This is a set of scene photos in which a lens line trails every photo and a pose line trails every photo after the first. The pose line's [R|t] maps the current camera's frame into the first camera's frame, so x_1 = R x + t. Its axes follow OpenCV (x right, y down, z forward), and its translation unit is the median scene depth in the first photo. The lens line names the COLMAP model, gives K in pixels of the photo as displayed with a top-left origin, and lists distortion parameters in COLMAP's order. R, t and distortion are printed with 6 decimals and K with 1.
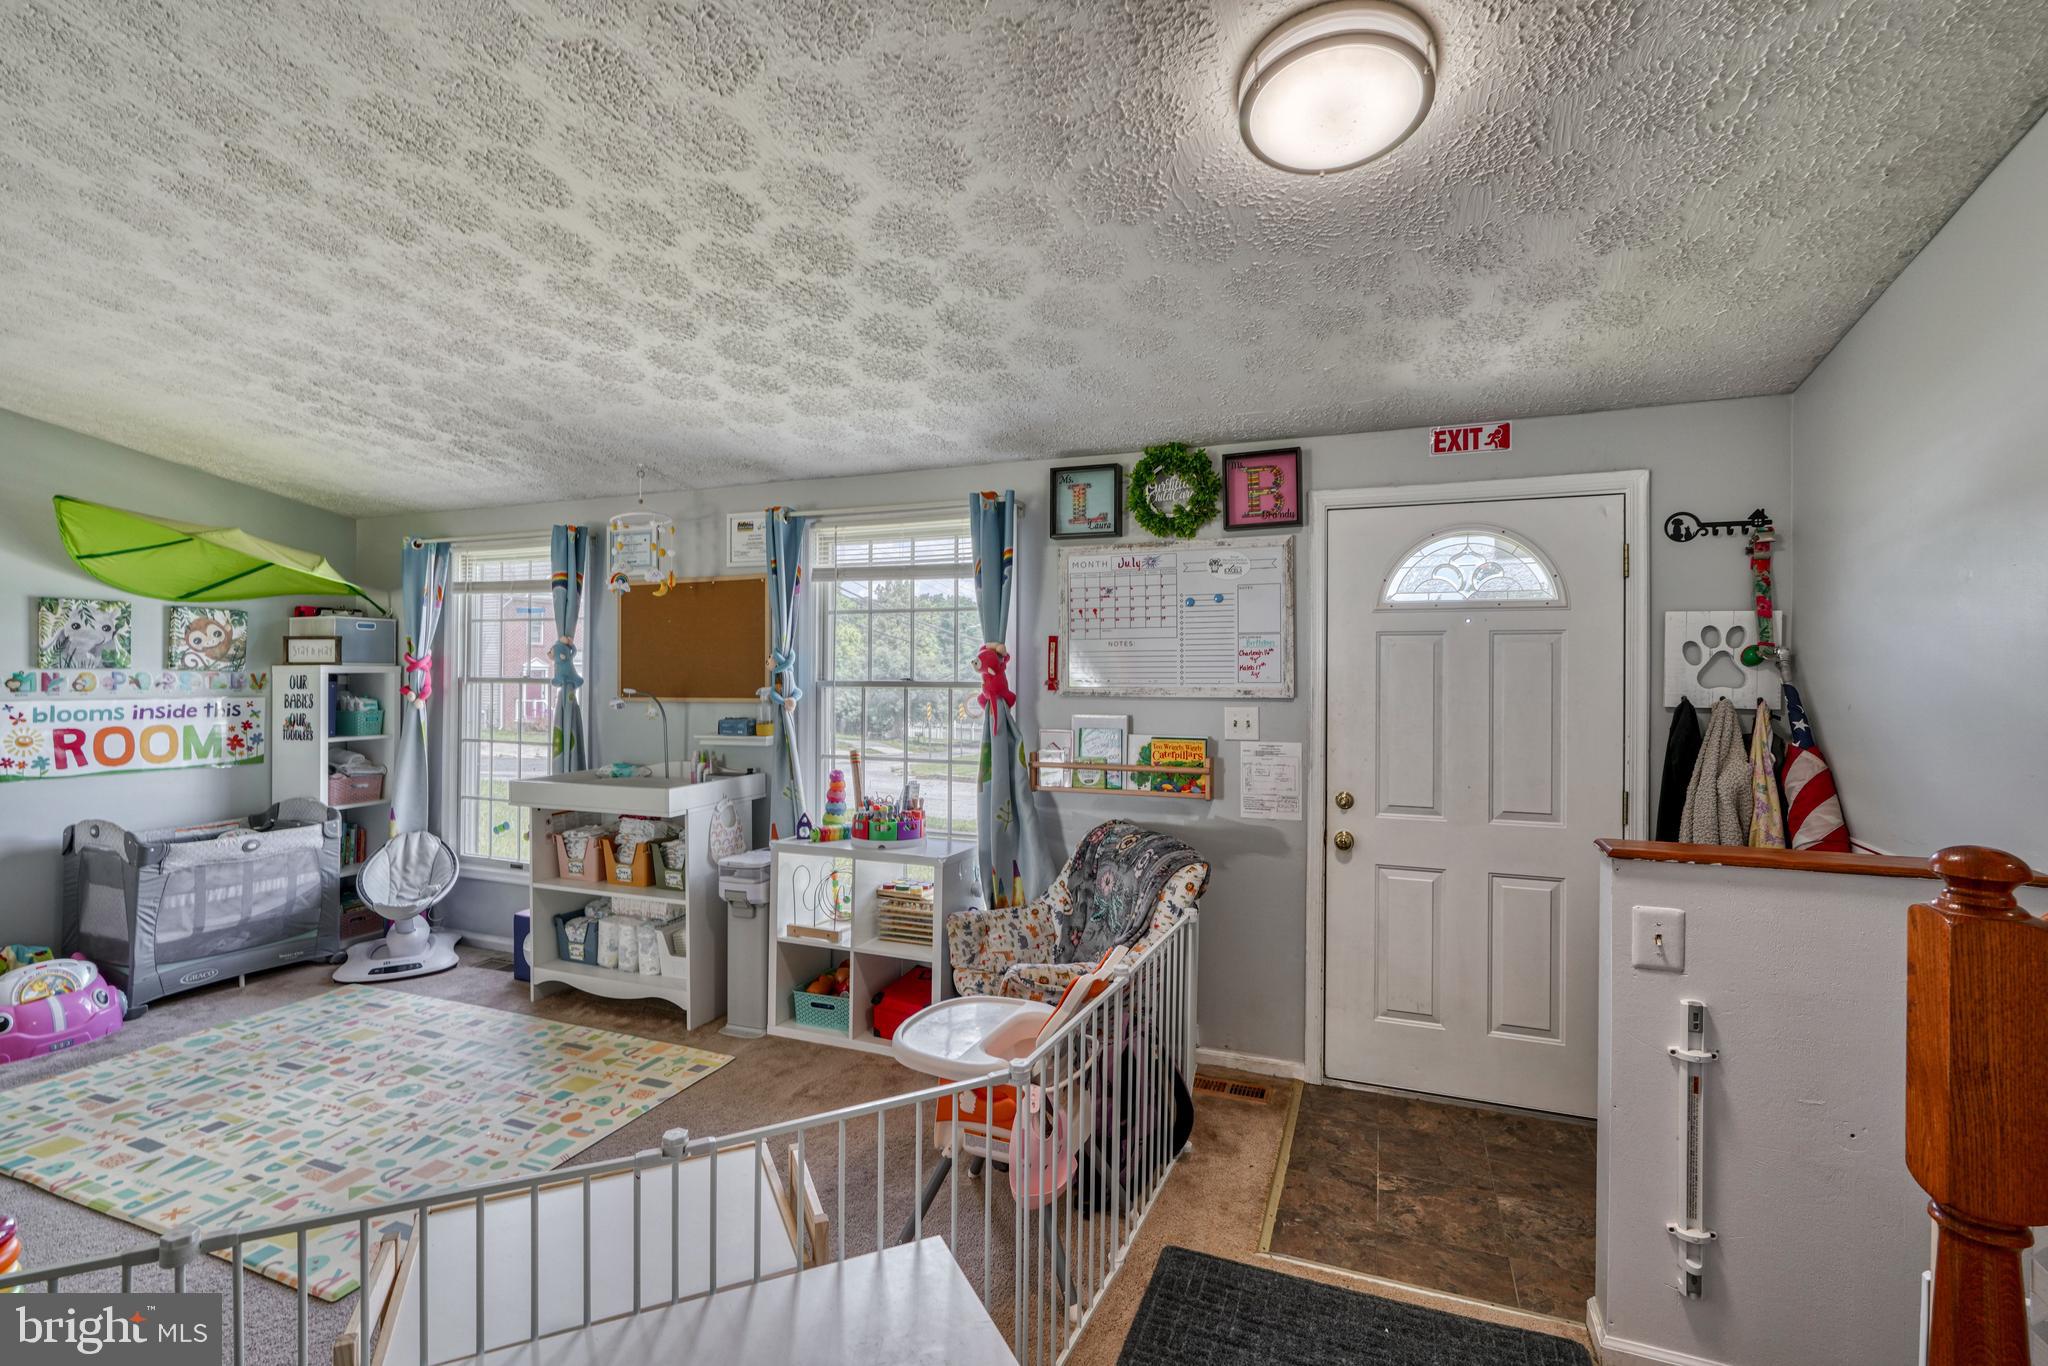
lens RADIAL K [[937.7, 0, 1023.8], [0, 937.7, 677.8], [0, 0, 1]] dist [-0.001054, 0.000986]
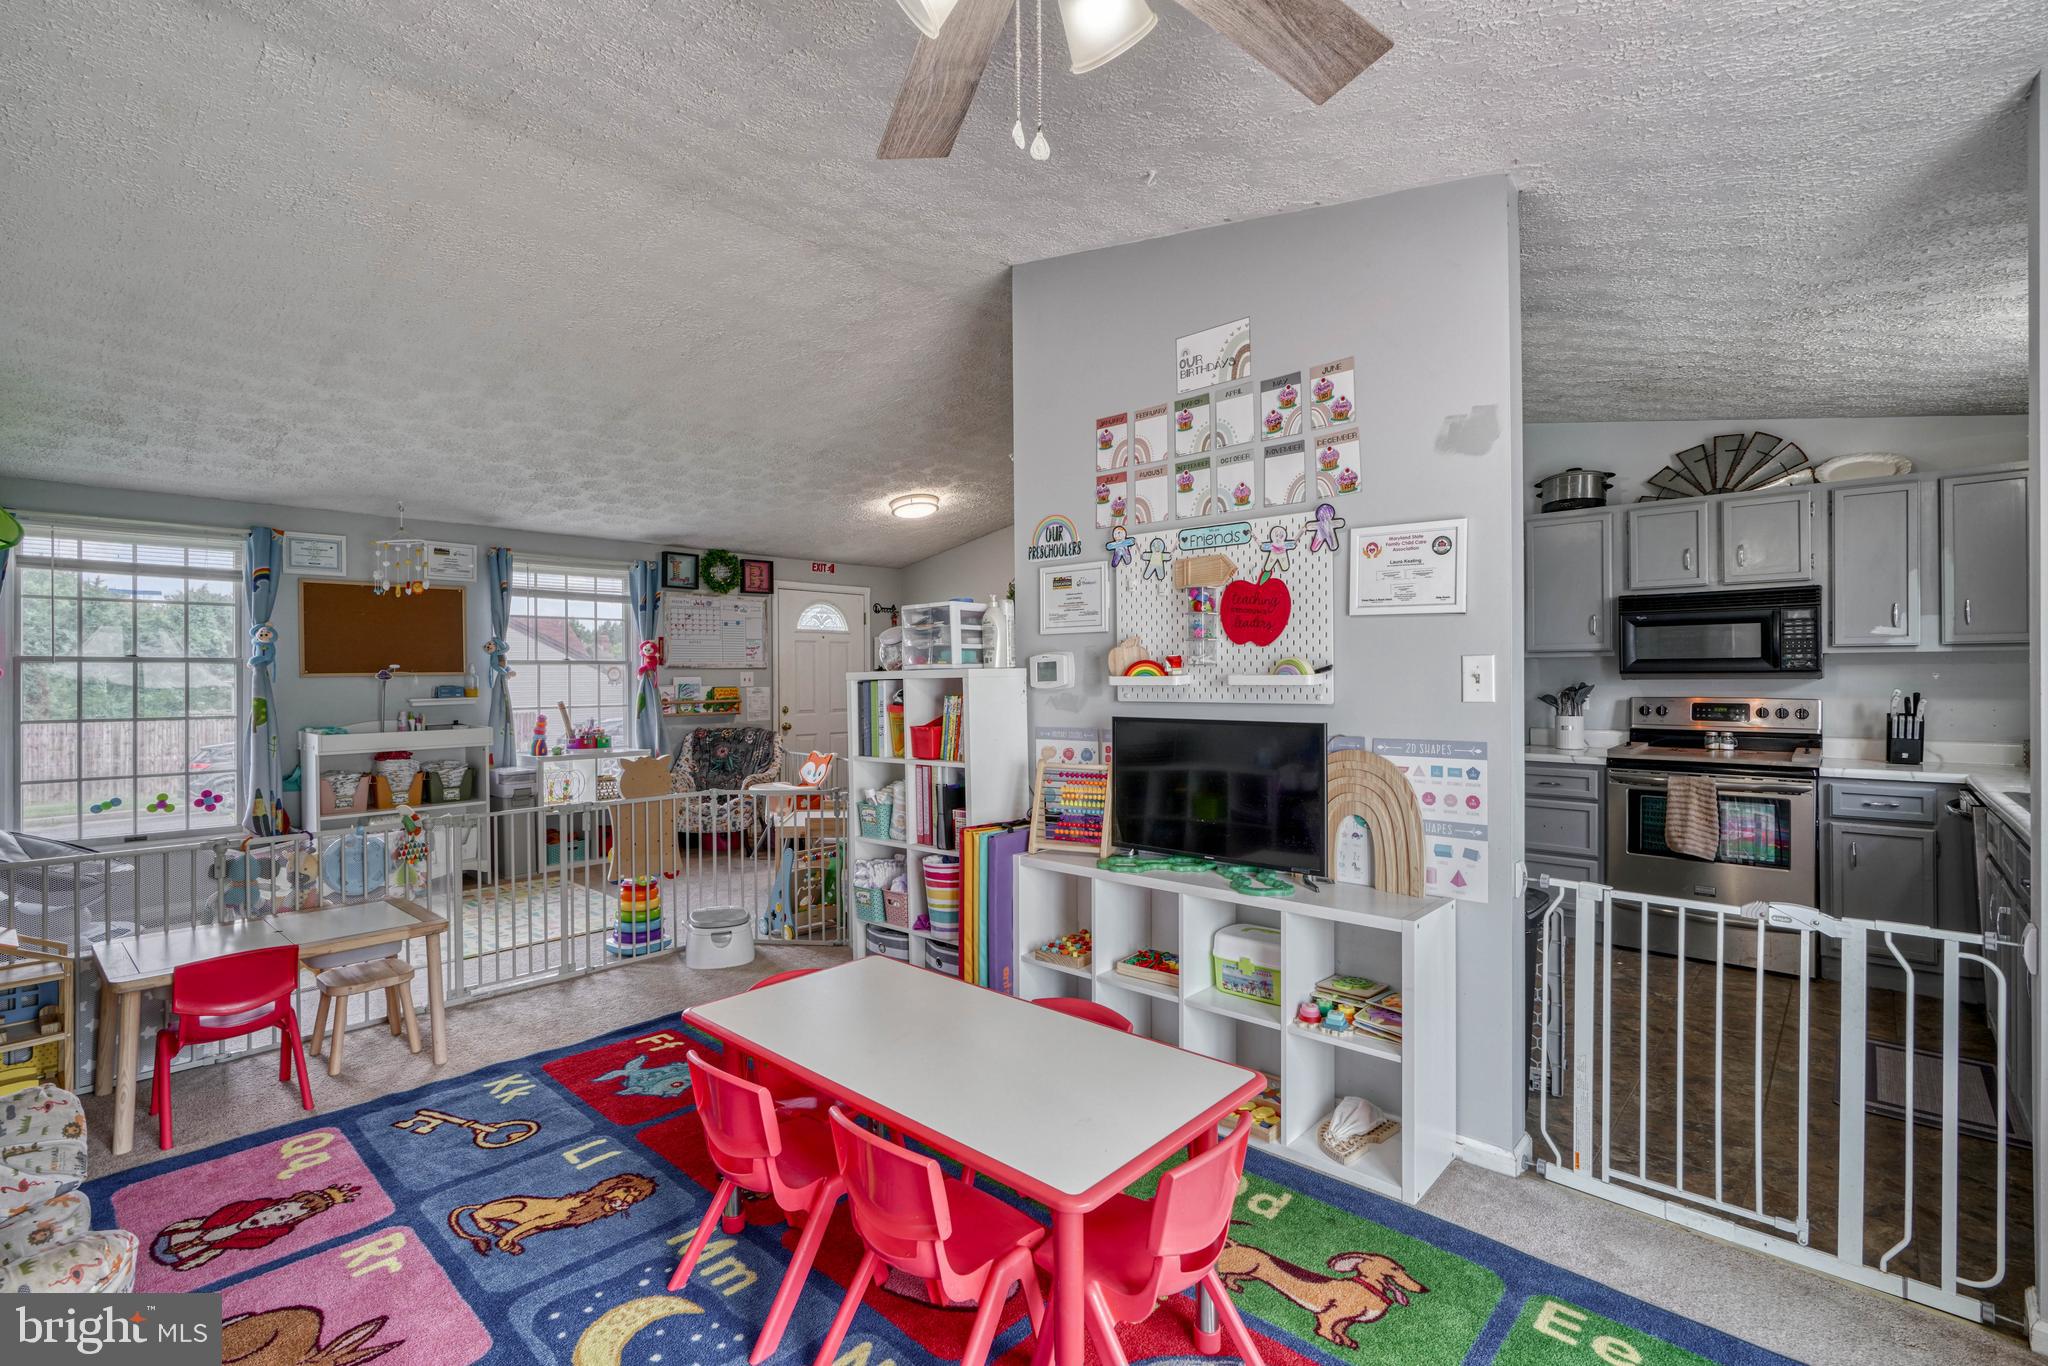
lens RADIAL K [[917.8, 0, 1018.9], [0, 917.8, 682.0], [0, 0, 1]] dist [-0.013843, 0.005678]
pose [[0.350593, -0.013299, 0.936433, -1.497186], [0.013876, 0.999863, 0.009005, 0.041846], [-0.936425, 0.009837, 0.350730, -0.354218]]
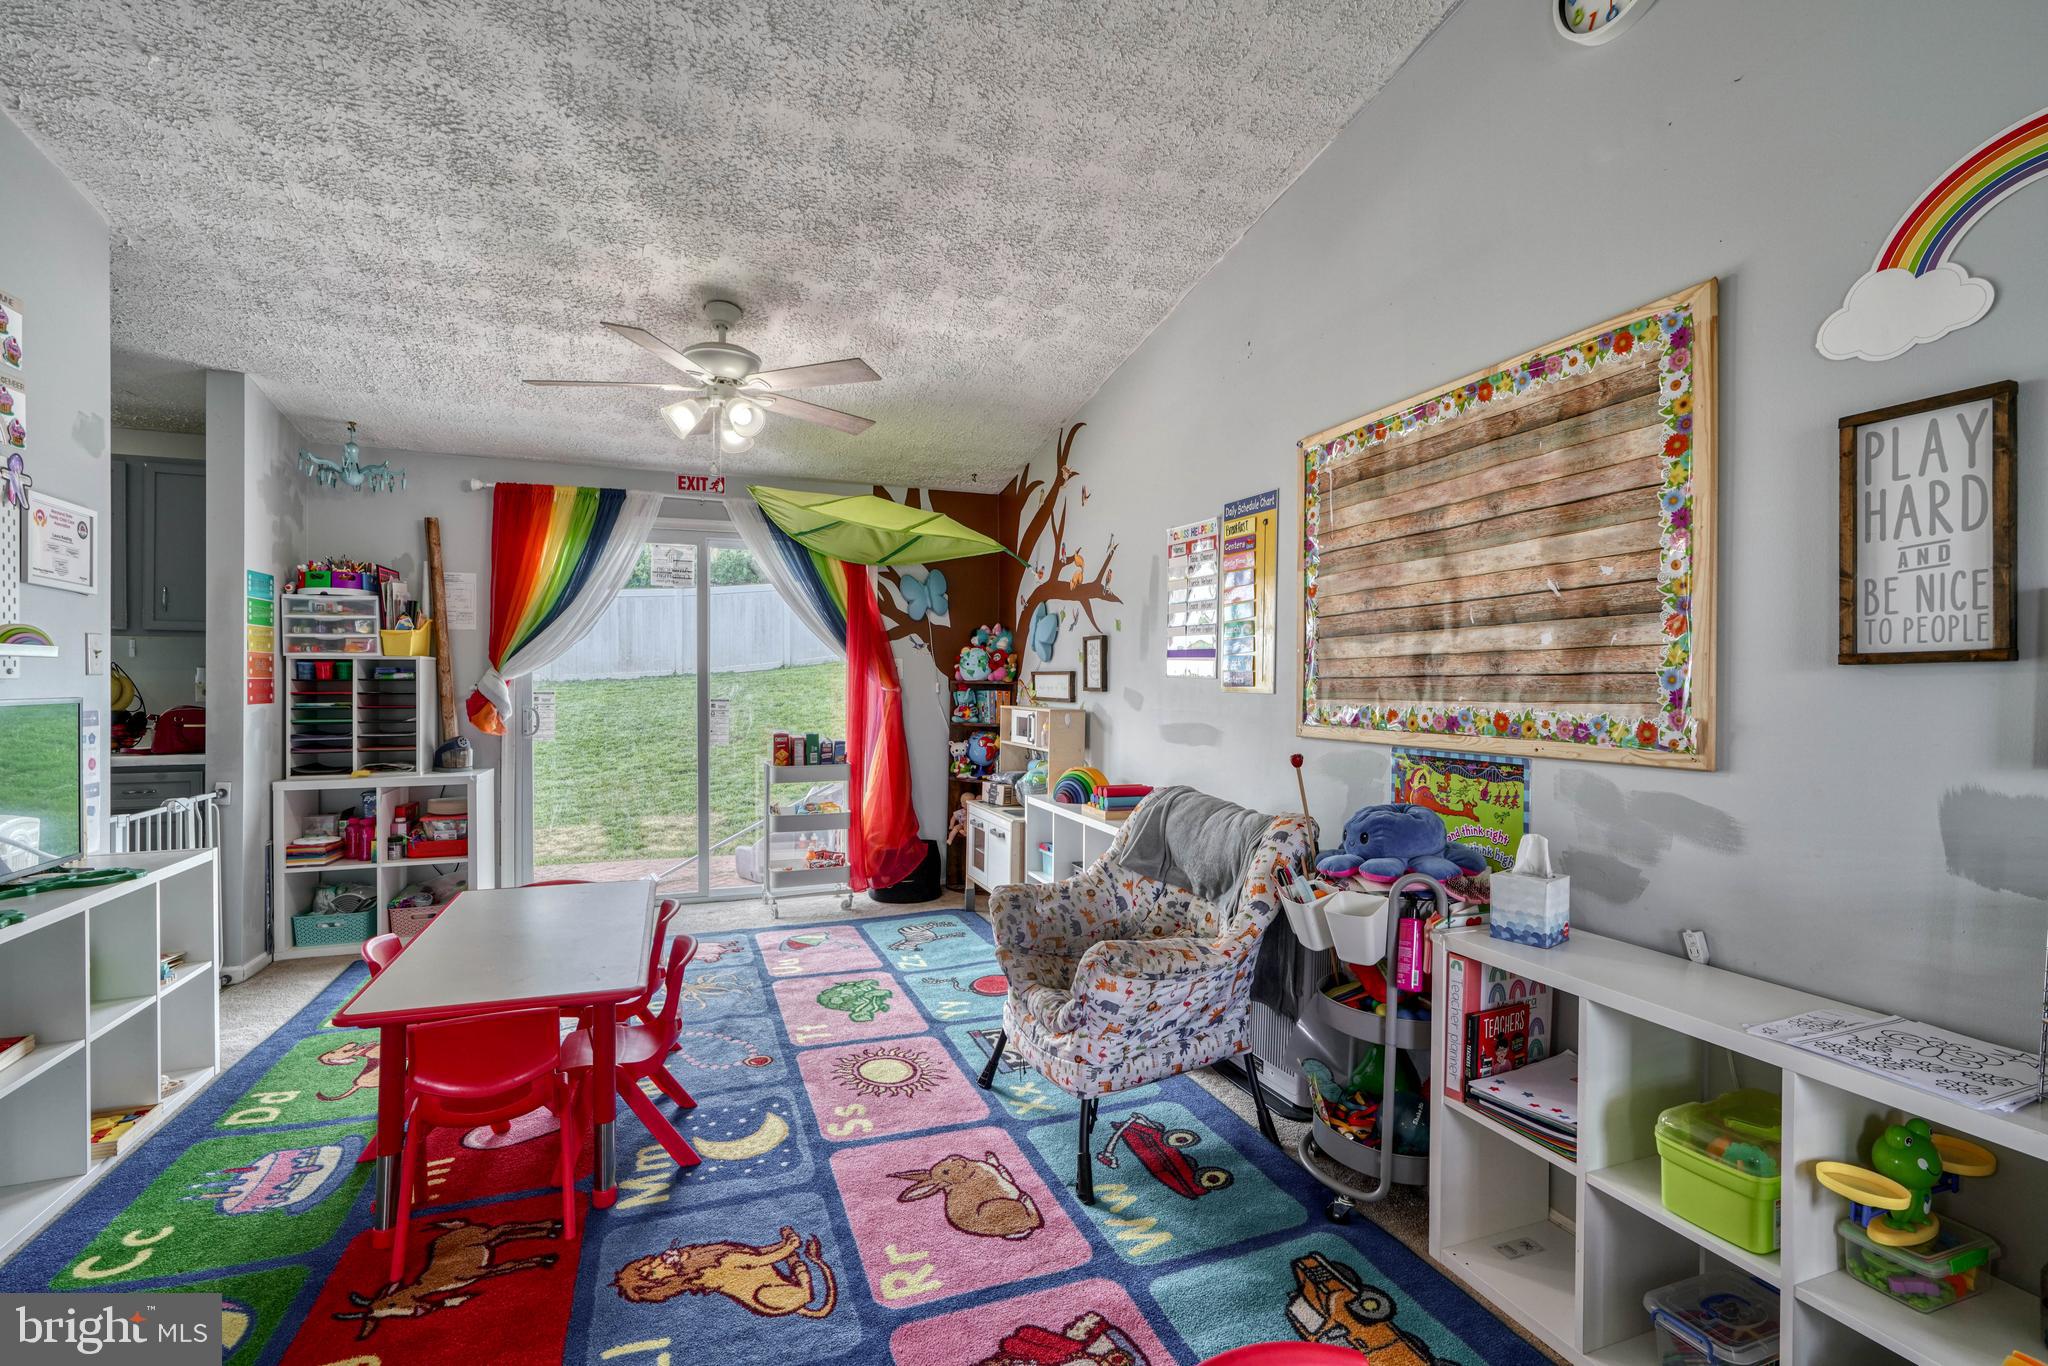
lens RADIAL K [[937.7, 0, 1023.8], [0, 937.7, 677.8], [0, 0, 1]] dist [-0.001054, 0.000986]
pose [[-0.736771, -0.009657, -0.676074, -0.824322], [-0.012919, 0.999917, -0.000203, 0.059282], [0.676019, 0.008585, -0.736834, 0.616285]]
